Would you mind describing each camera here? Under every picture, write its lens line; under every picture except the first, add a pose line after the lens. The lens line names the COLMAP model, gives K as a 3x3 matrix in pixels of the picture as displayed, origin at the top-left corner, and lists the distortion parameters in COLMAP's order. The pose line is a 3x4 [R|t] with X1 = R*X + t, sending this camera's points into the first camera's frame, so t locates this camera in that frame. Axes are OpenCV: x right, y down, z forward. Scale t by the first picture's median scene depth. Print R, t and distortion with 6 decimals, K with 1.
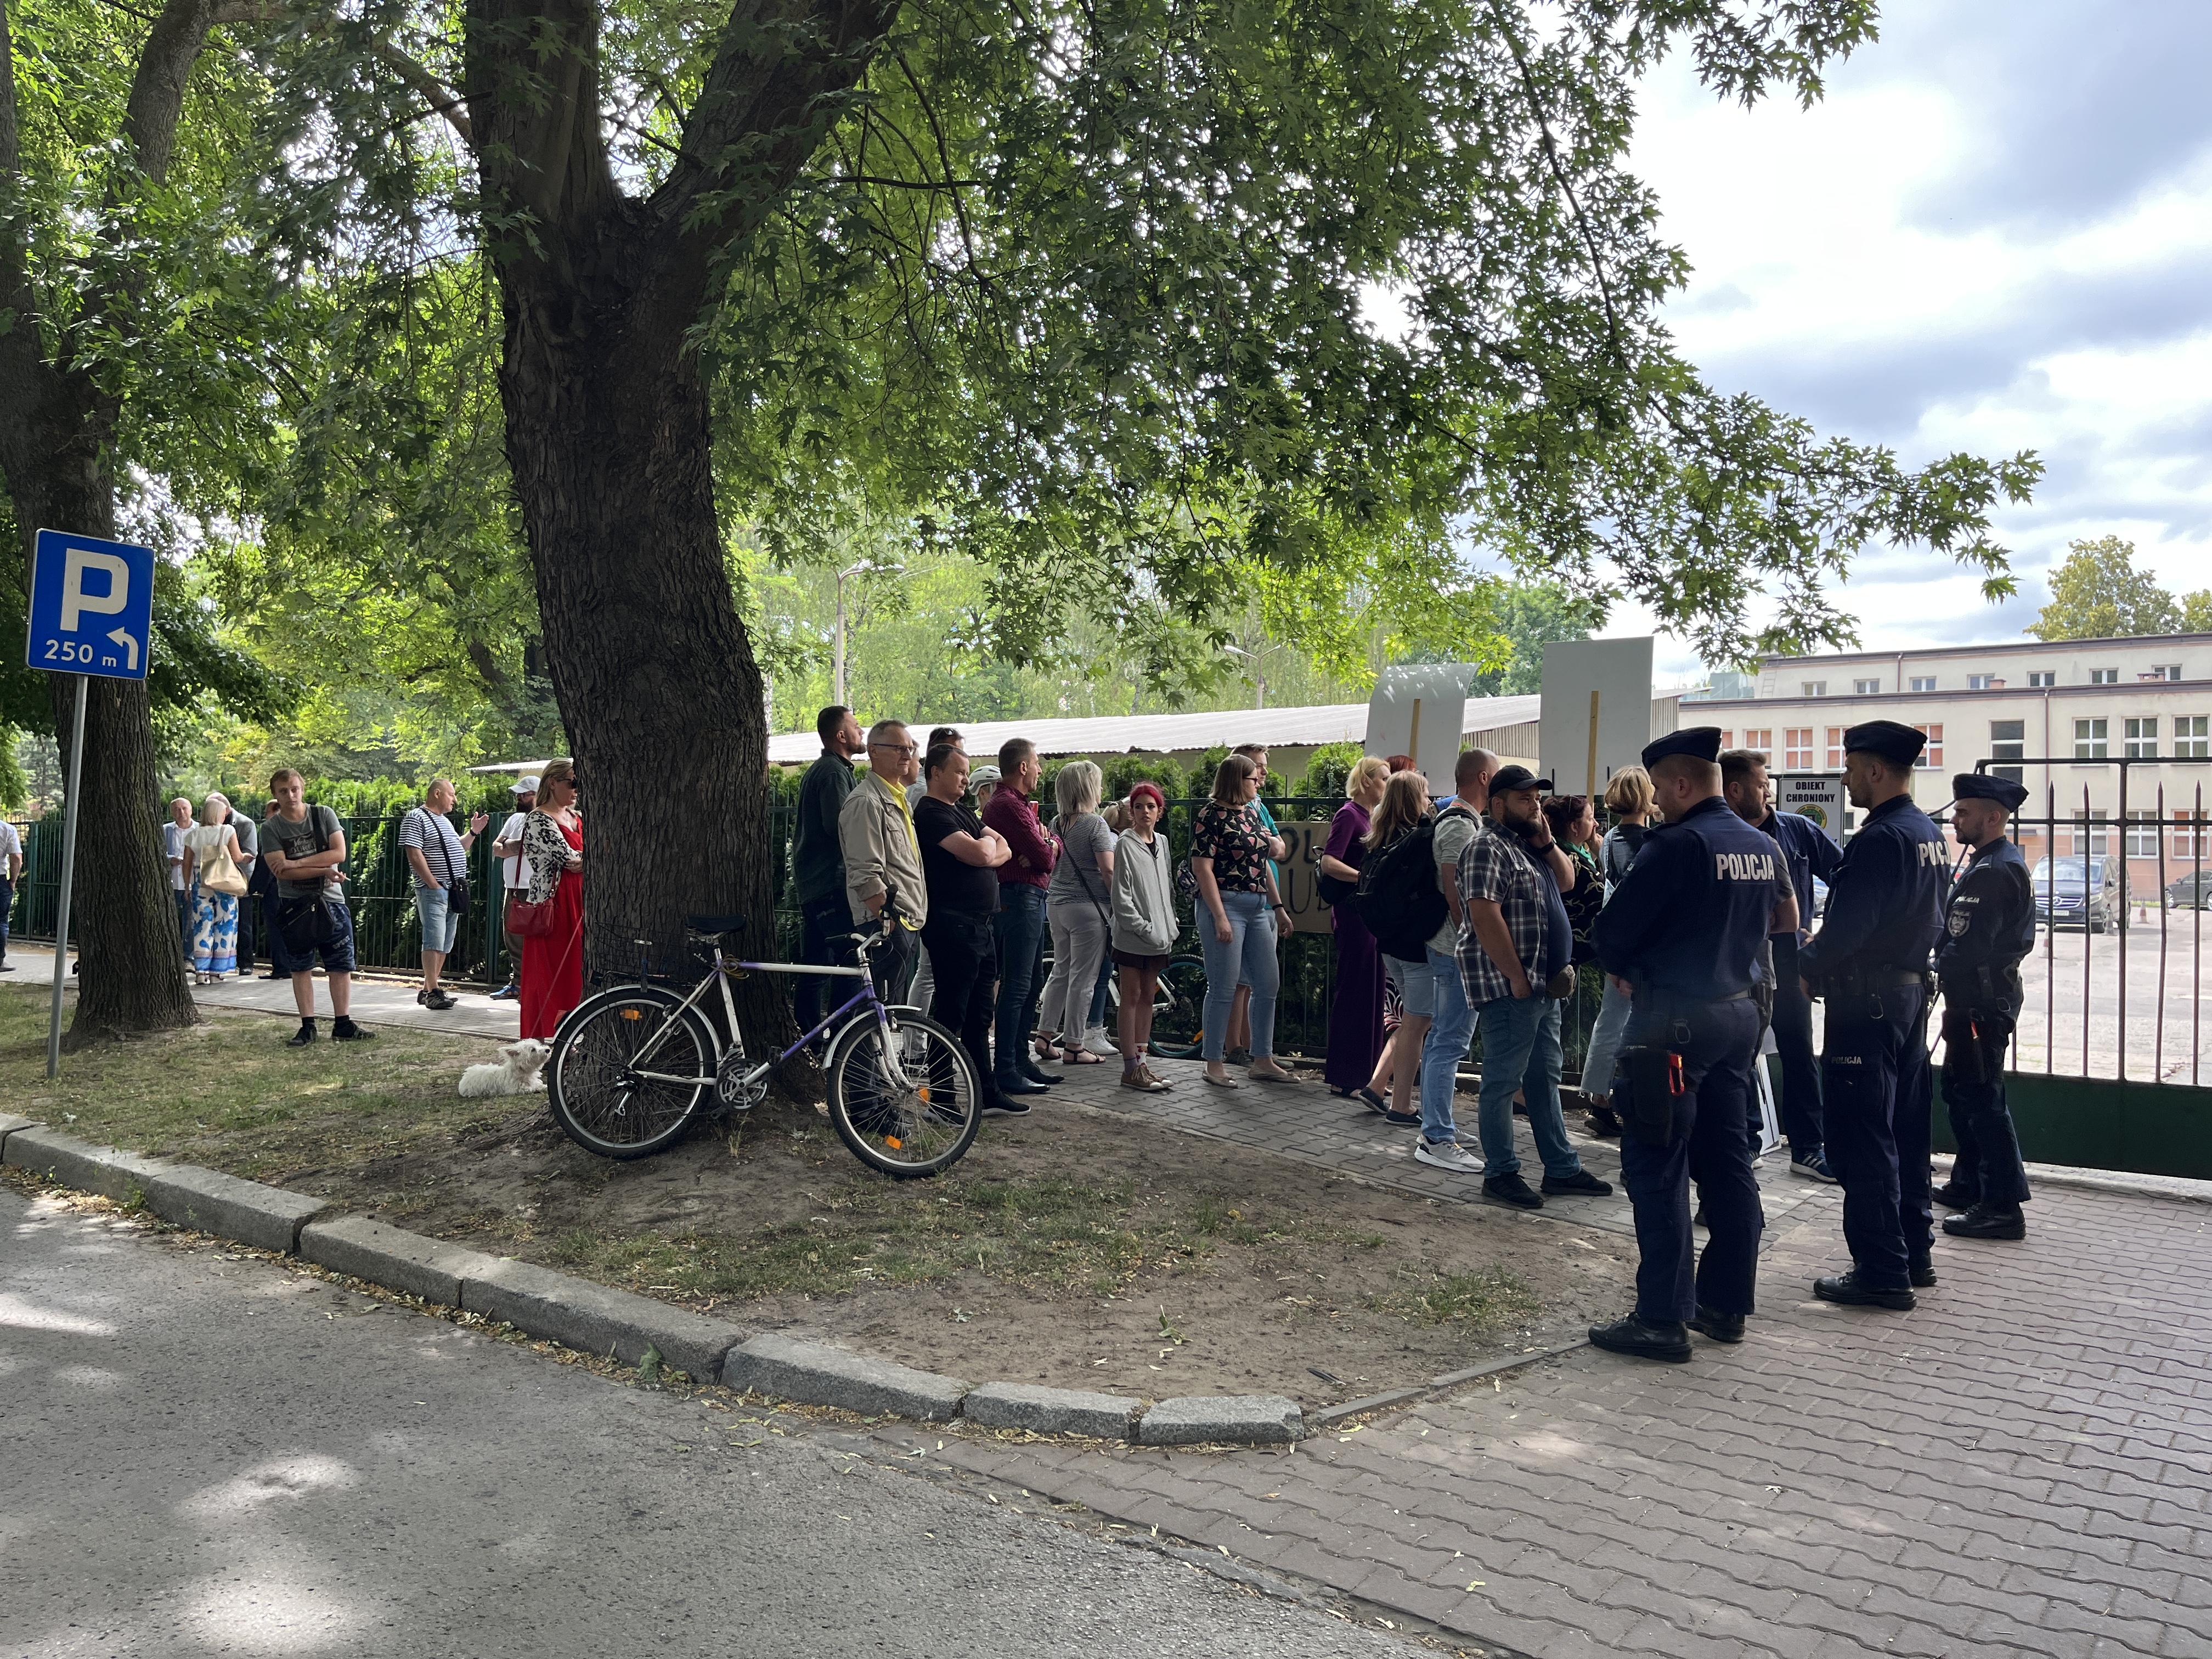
lens RADIAL K [[1674.3, 0, 1106.0], [0, 1674.3, 829.5], [0, 0, 1]] dist [-0.000921, -0.011343]
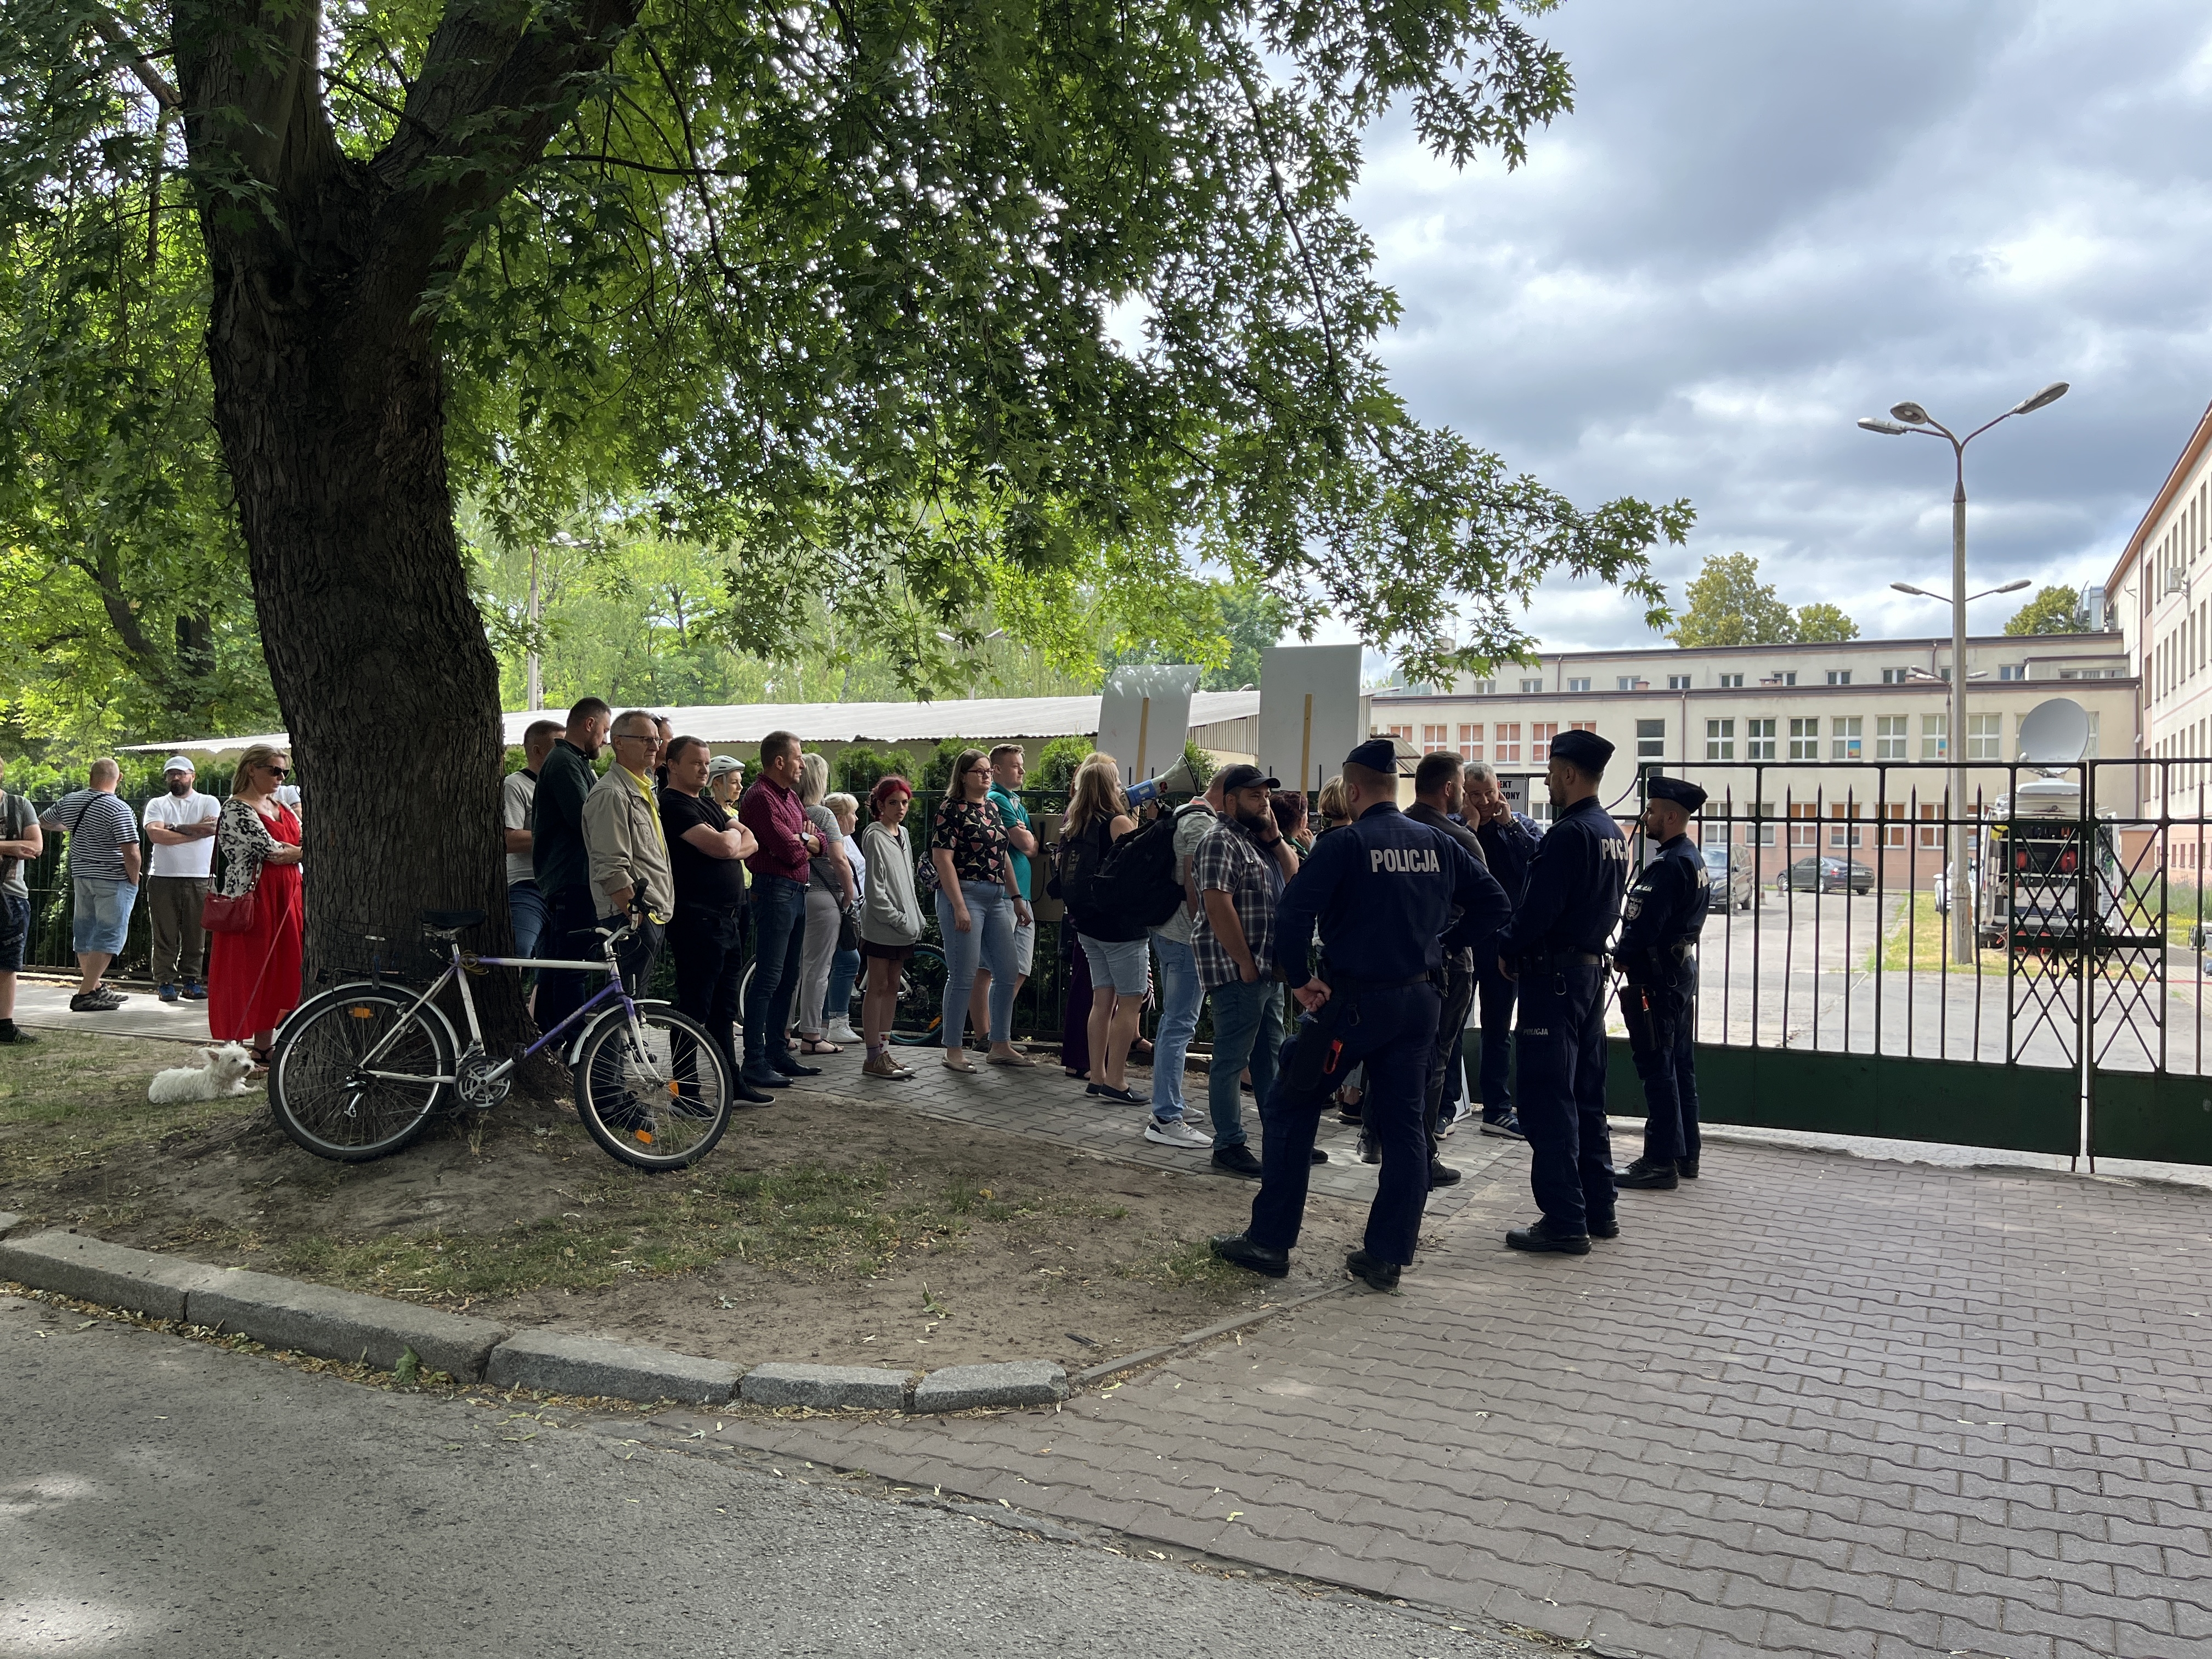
lens RADIAL K [[1676.8, 0, 1148.6], [0, 1676.8, 851.7], [0, 0, 1]] dist [-0.010586, -0.012877]
pose [[0.979126, 0.000709, 0.203254, -0.034994], [-0.005128, 0.999762, 0.021217, -0.005336], [-0.203190, -0.021816, 0.978896, -0.034844]]
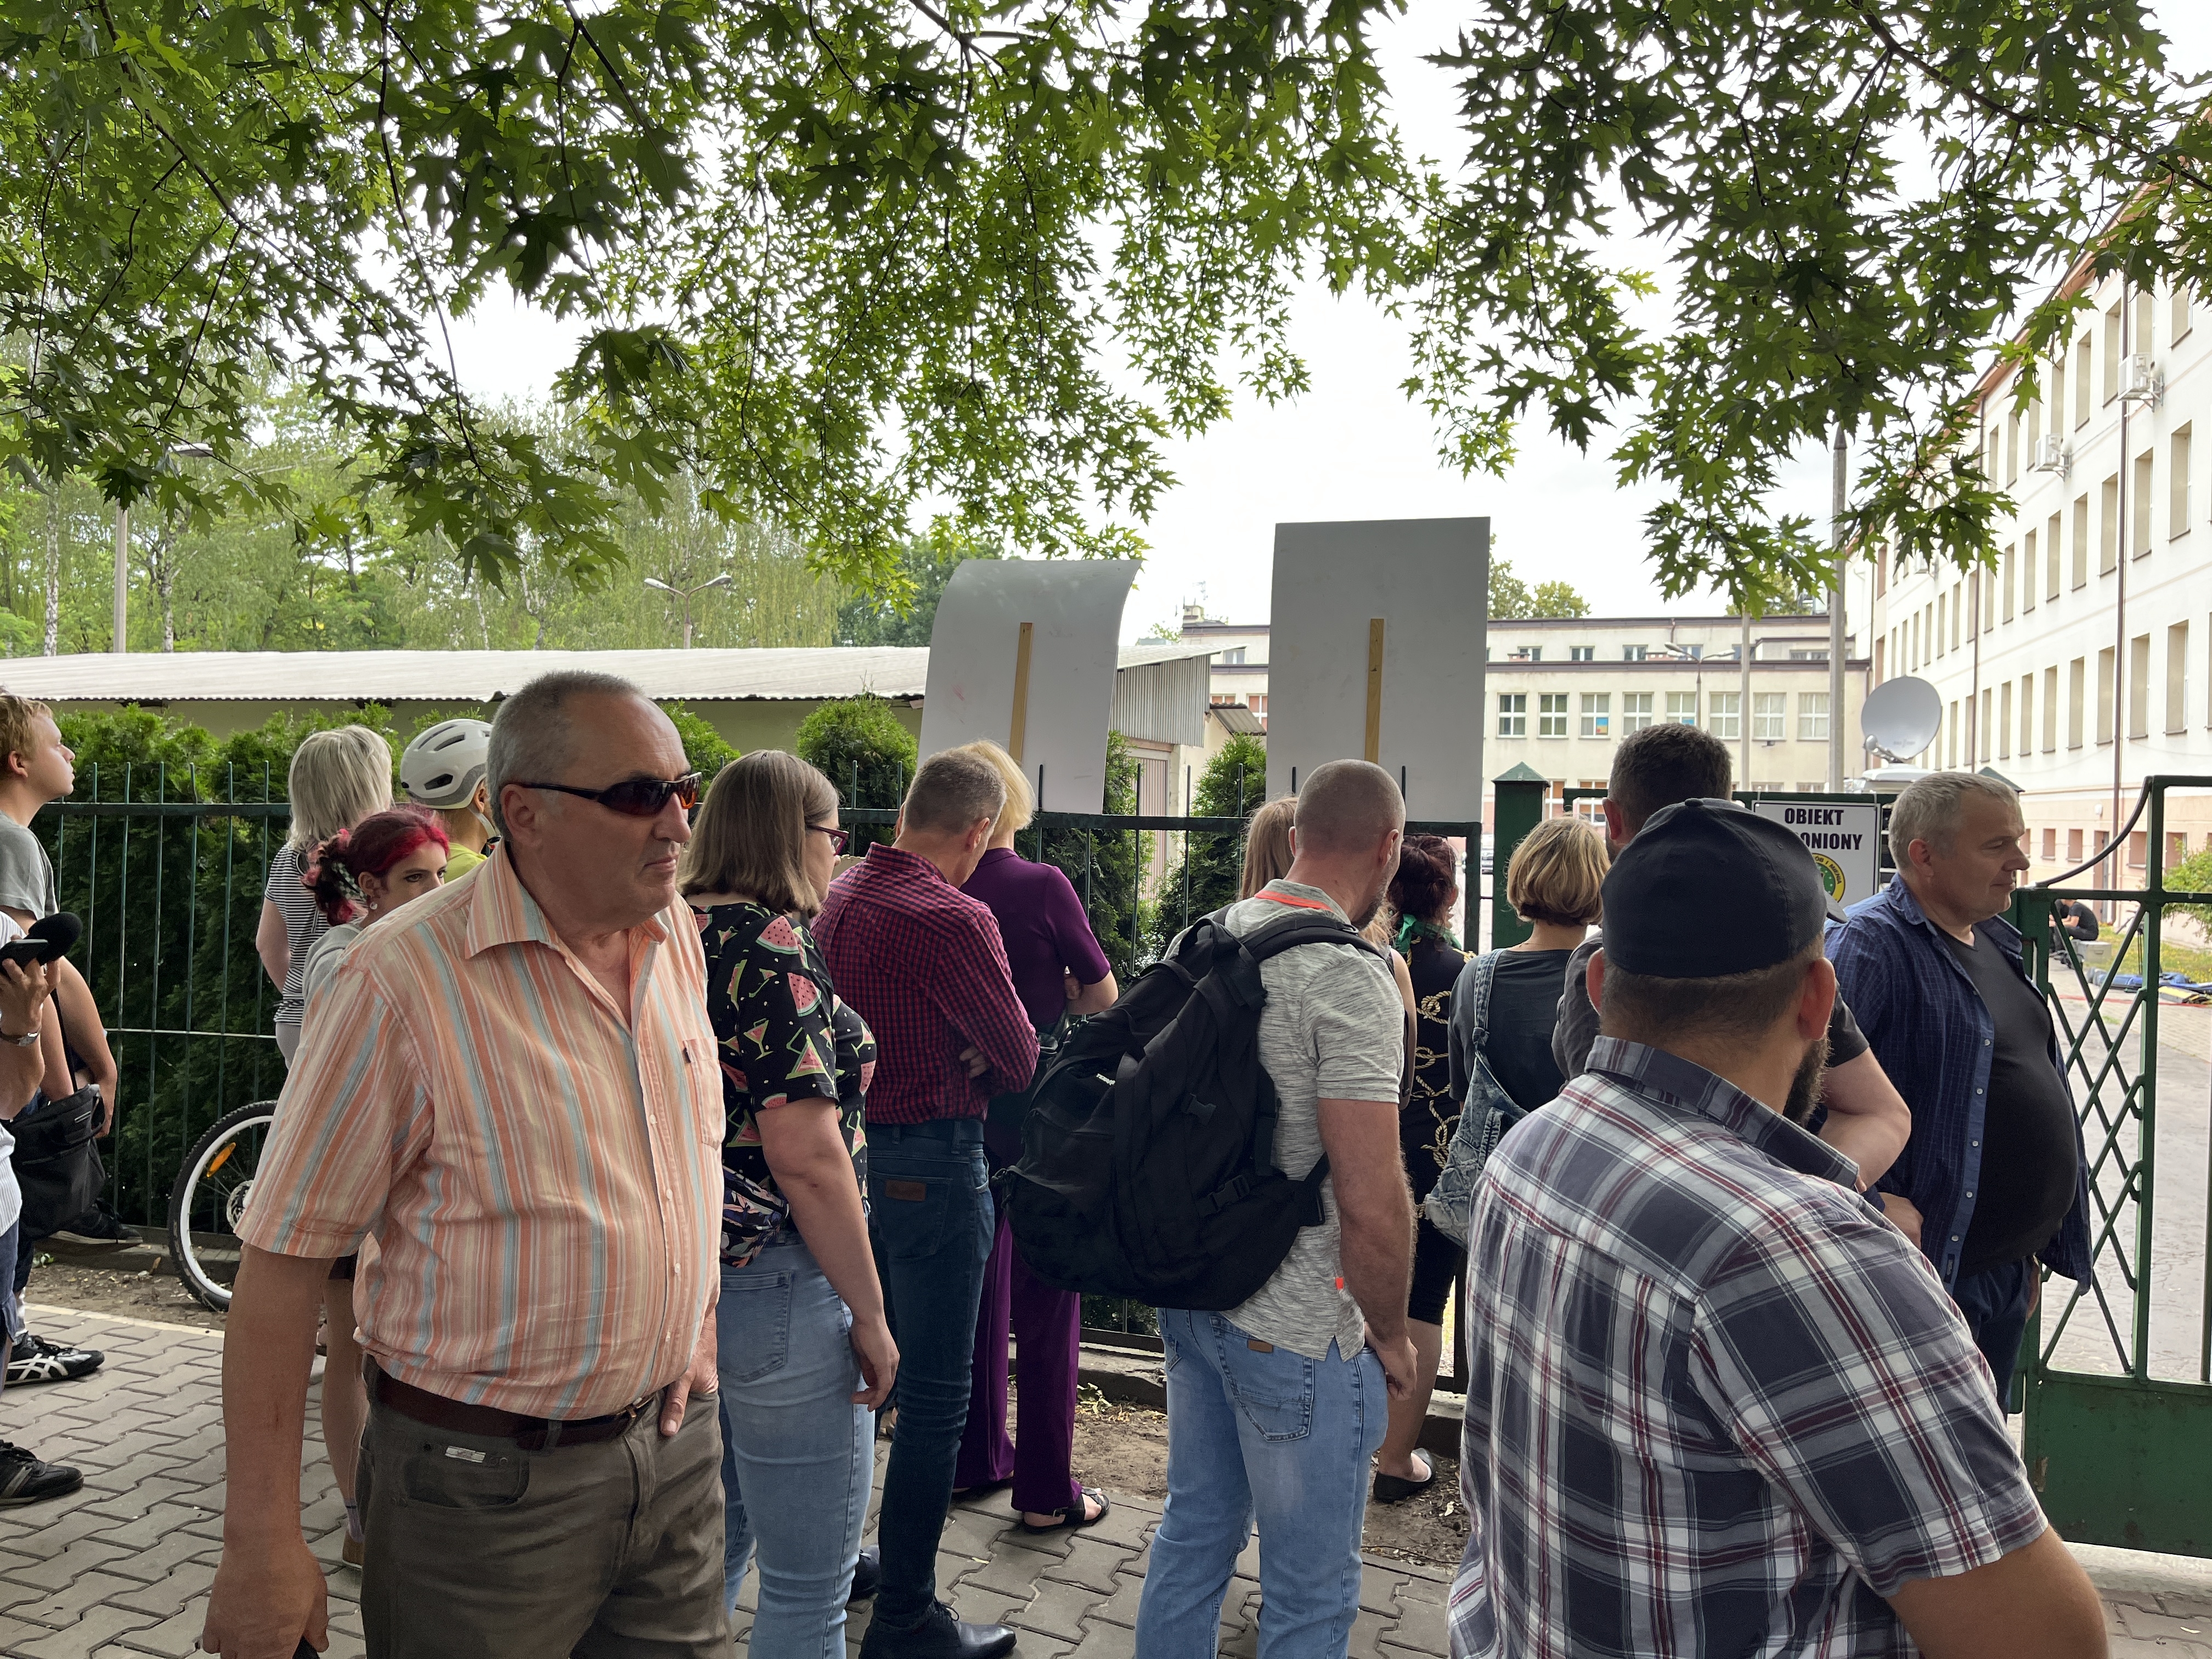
lens RADIAL K [[1674.3, 0, 1106.0], [0, 1674.3, 829.5], [0, 0, 1]] dist [-0.000921, -0.011343]
pose [[0.941533, 0.005151, 0.336883, 0.052867], [-0.014916, 0.999540, 0.026403, -0.040390], [-0.336592, -0.029884, 0.941176, 0.706078]]
